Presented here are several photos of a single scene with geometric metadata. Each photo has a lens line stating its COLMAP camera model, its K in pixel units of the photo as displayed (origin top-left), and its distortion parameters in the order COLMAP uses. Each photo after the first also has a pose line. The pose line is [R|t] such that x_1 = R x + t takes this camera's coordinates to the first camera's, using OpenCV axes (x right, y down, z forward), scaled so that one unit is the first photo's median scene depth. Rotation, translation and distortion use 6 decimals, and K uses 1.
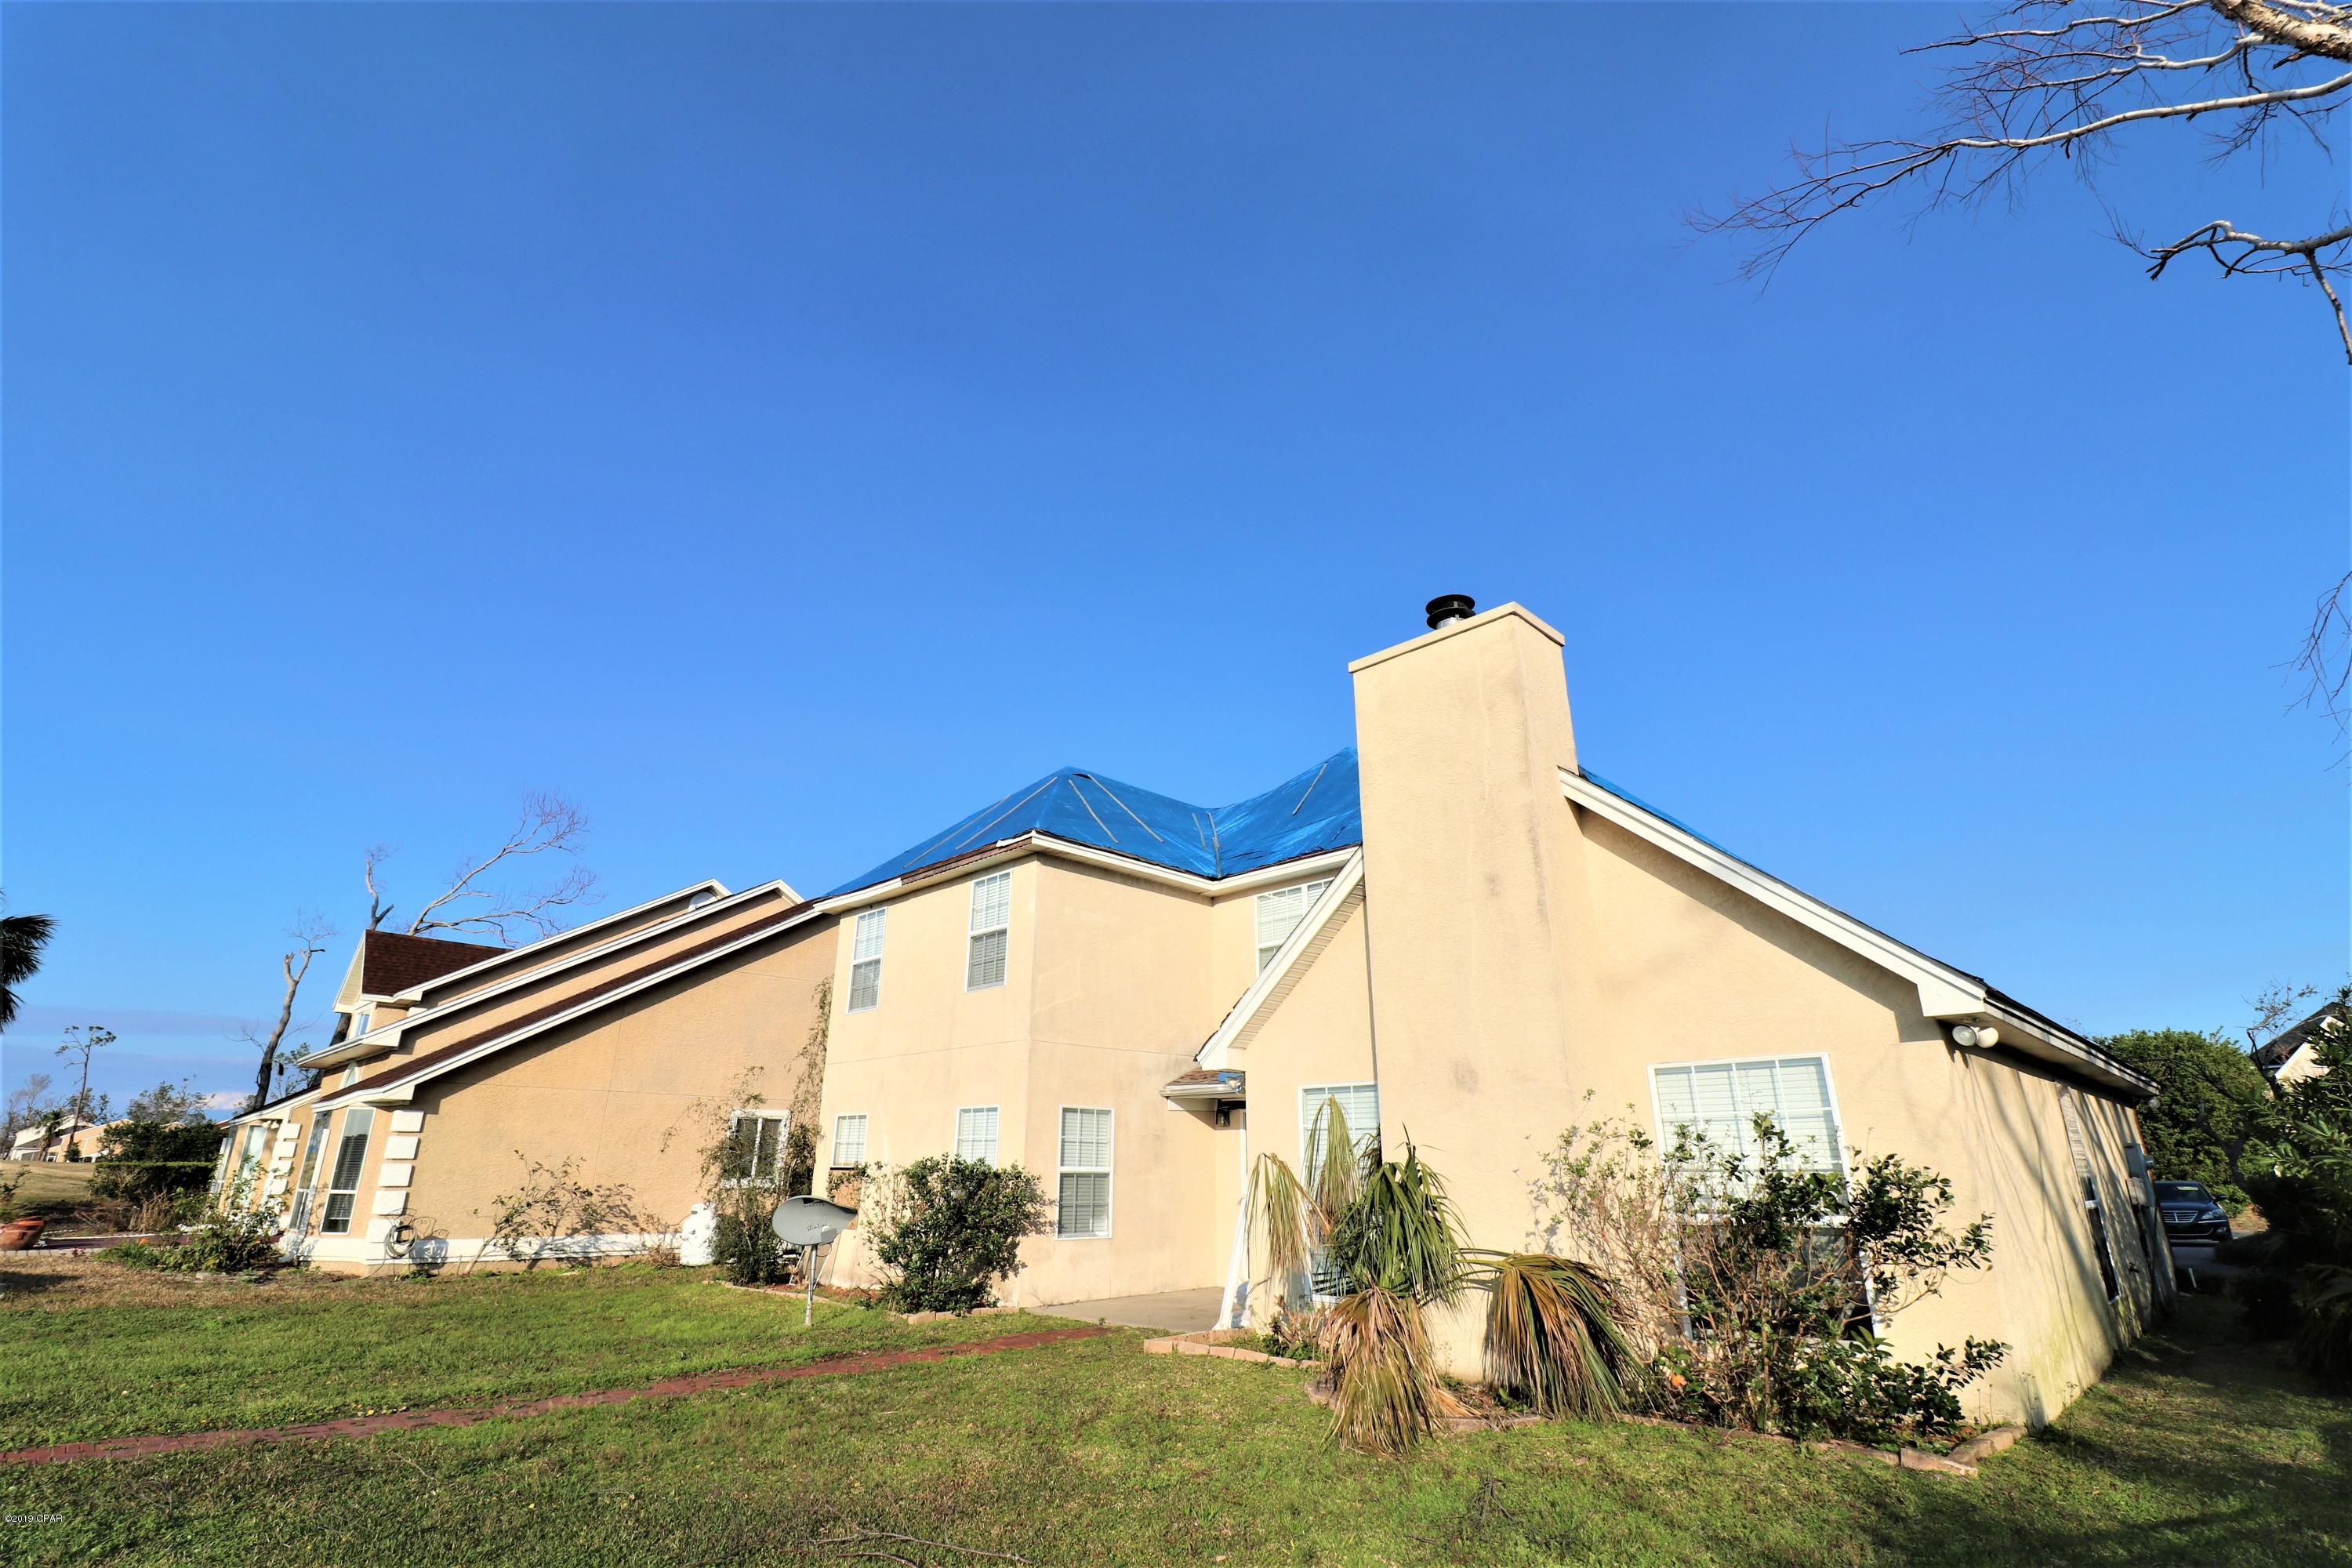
lens RADIAL K [[1090.8, 0, 1173.6], [0, 1090.8, 775.2], [0, 0, 1]] dist [-0.001560, -0.007413]
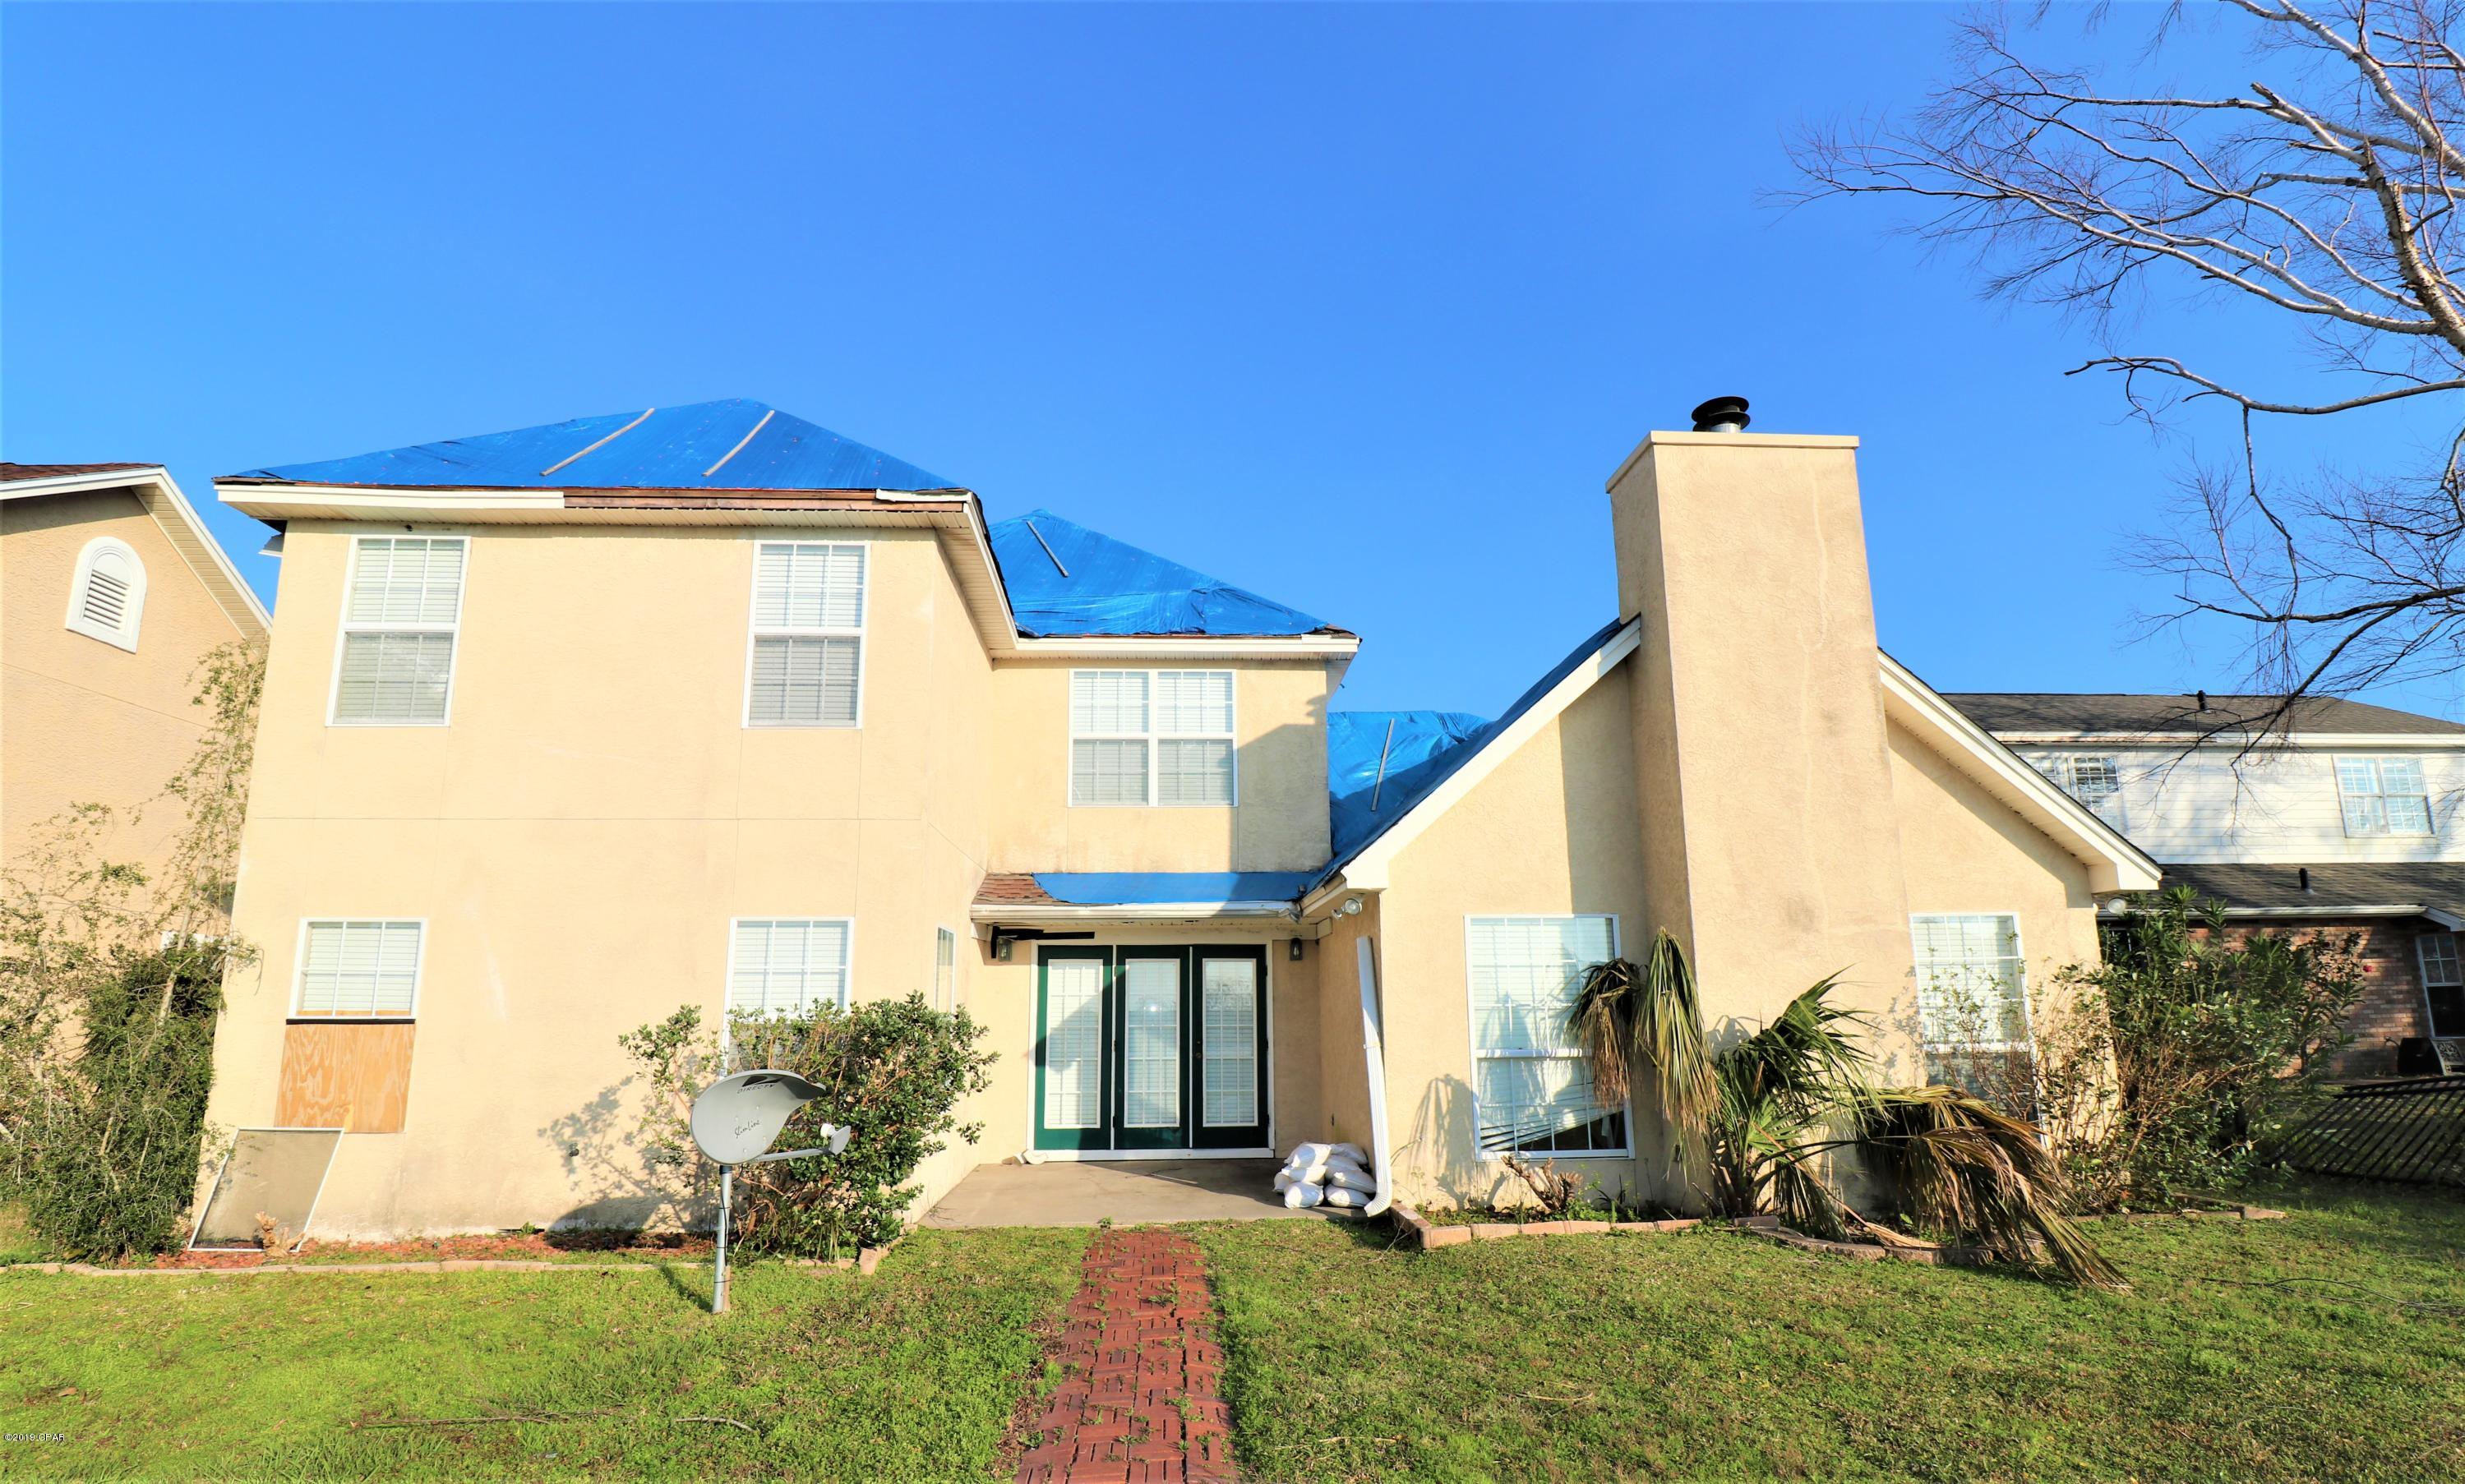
lens RADIAL K [[1159.9, 0, 1212.1], [0, 1159.9, 809.8], [0, 0, 1]] dist [-0.010008, -0.005040]
pose [[0.664496, 0.124458, 0.736855, -0.541681], [-0.244148, 0.968081, 0.056659, 0.167591], [-0.706284, -0.217551, 0.673672, 0.460244]]
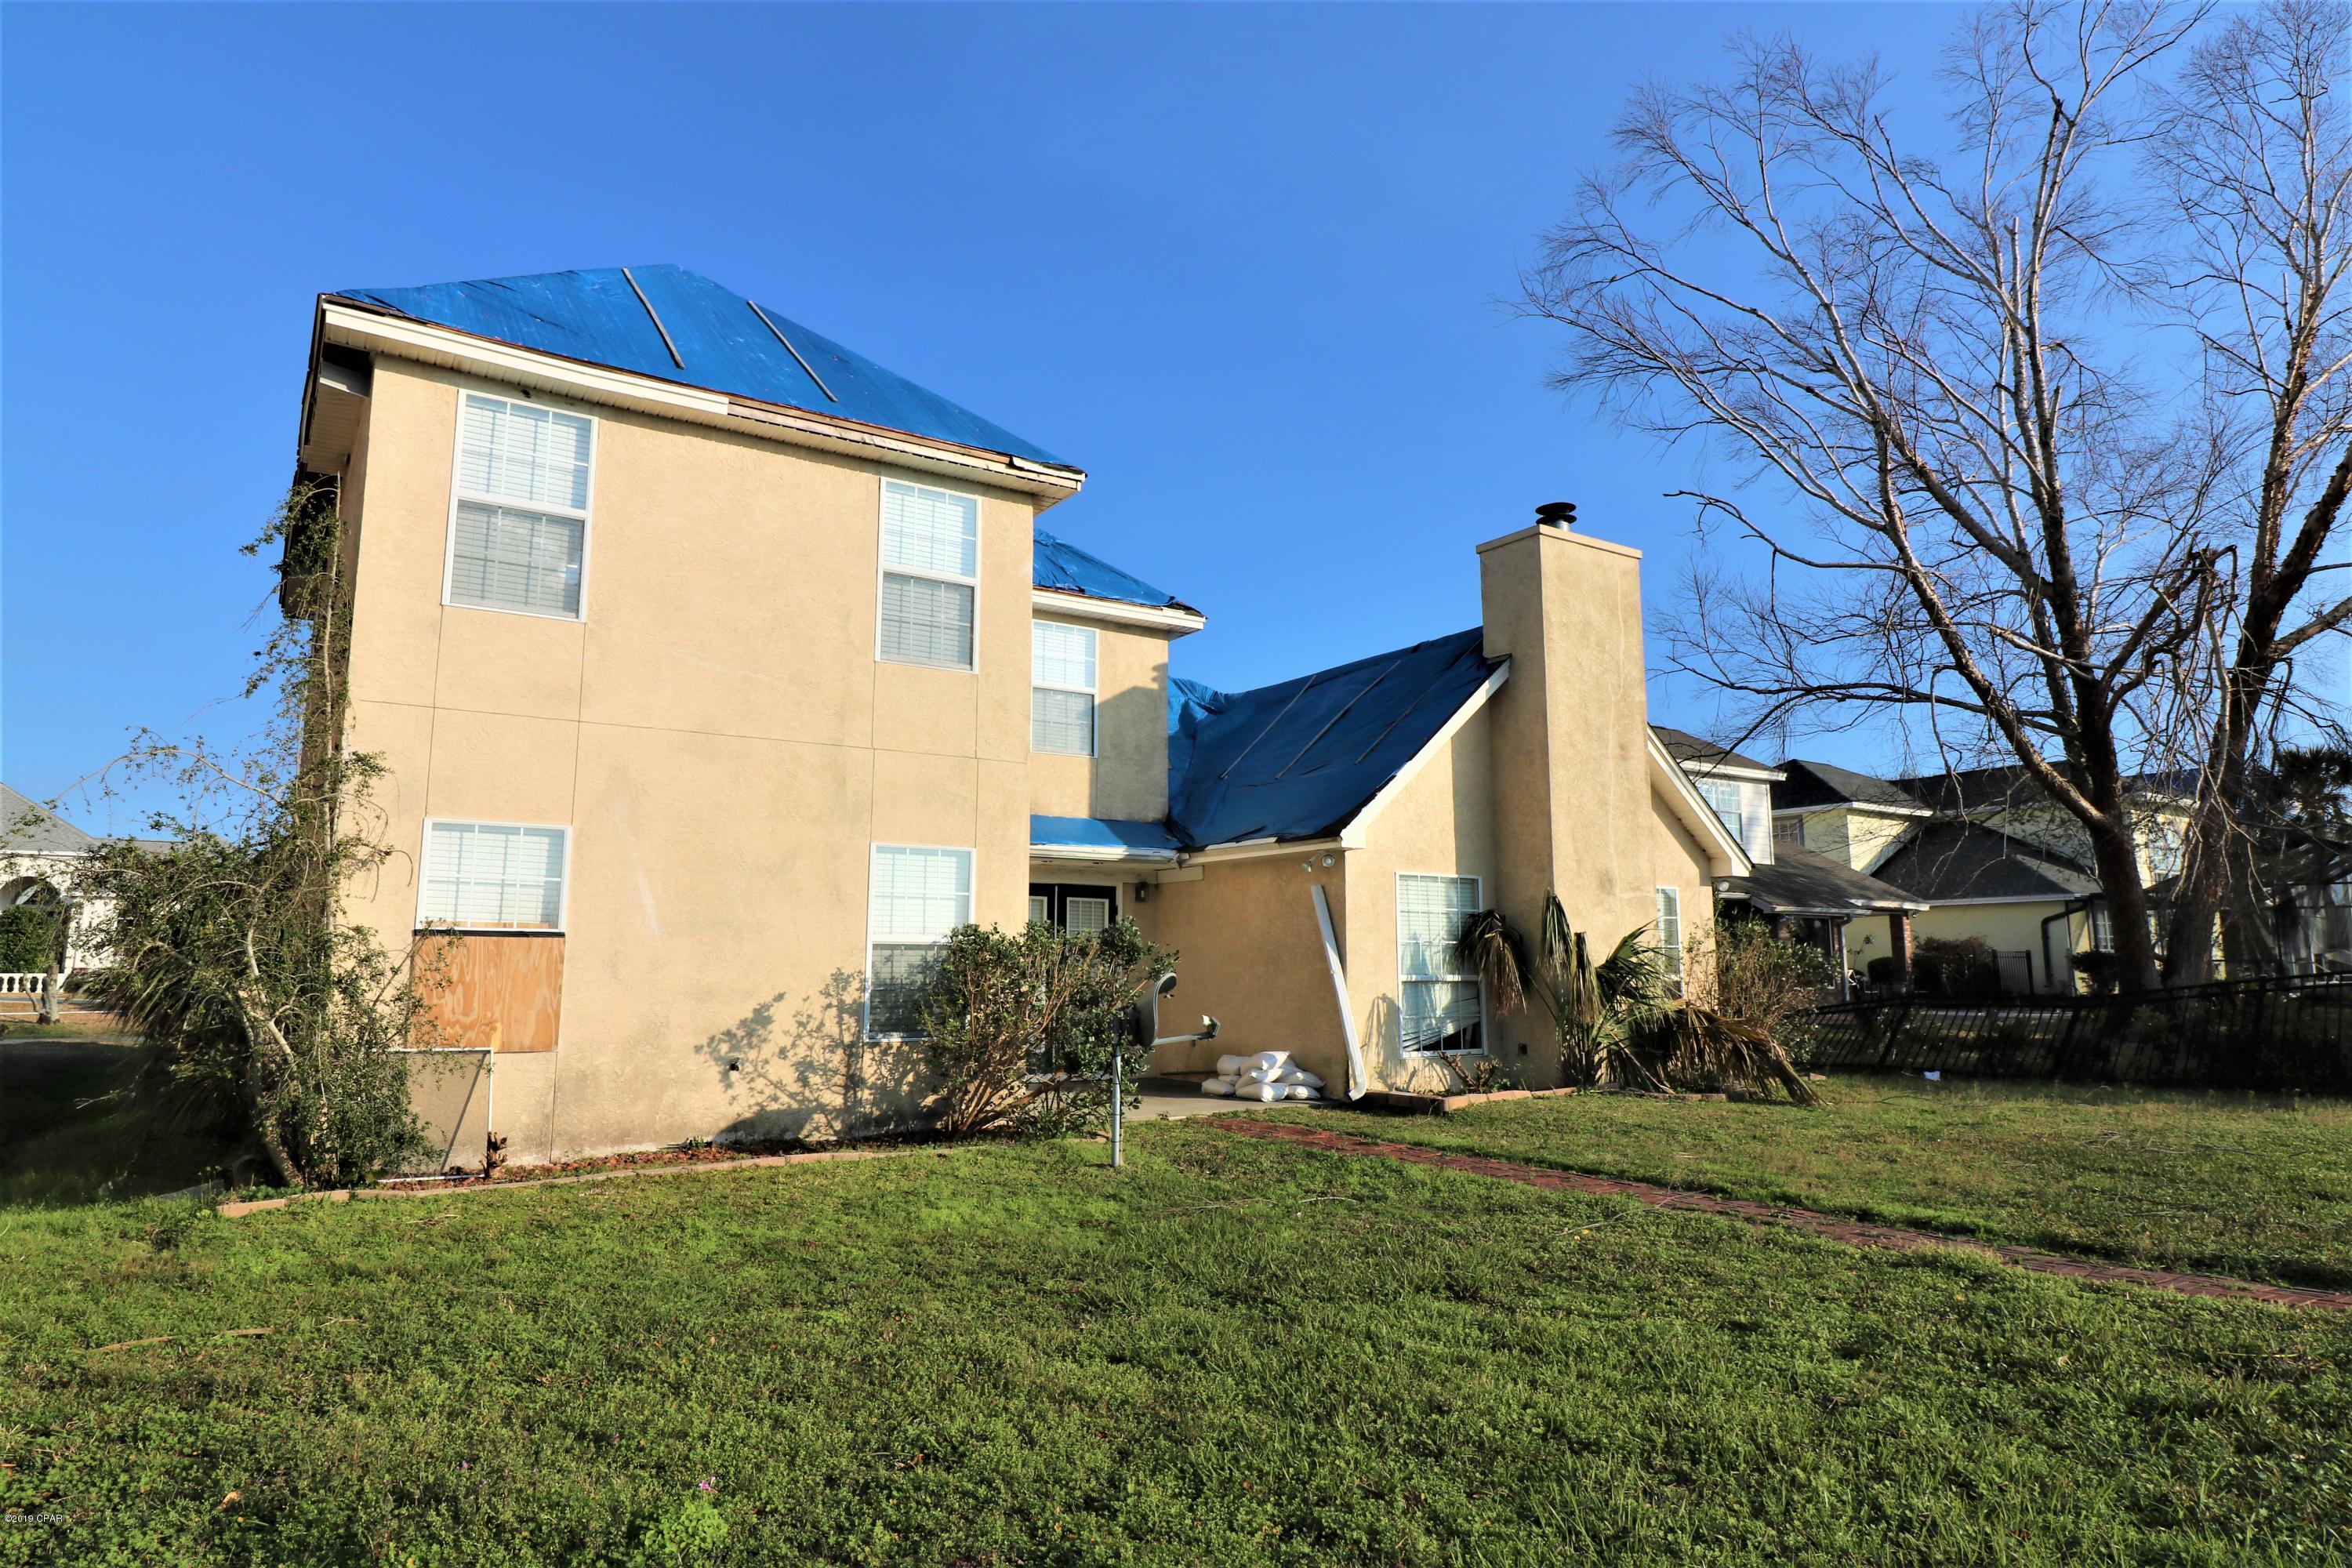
lens RADIAL K [[1373.7, 0, 1161.6], [0, 1373.7, 772.8], [0, 0, 1]] dist [-0.002290, 0.003575]
pose [[0.201457, 0.139544, 0.969506, -1.010956], [-0.332507, 0.940766, -0.066315, 0.292514], [-0.921333, -0.309008, 0.235923, 0.753867]]
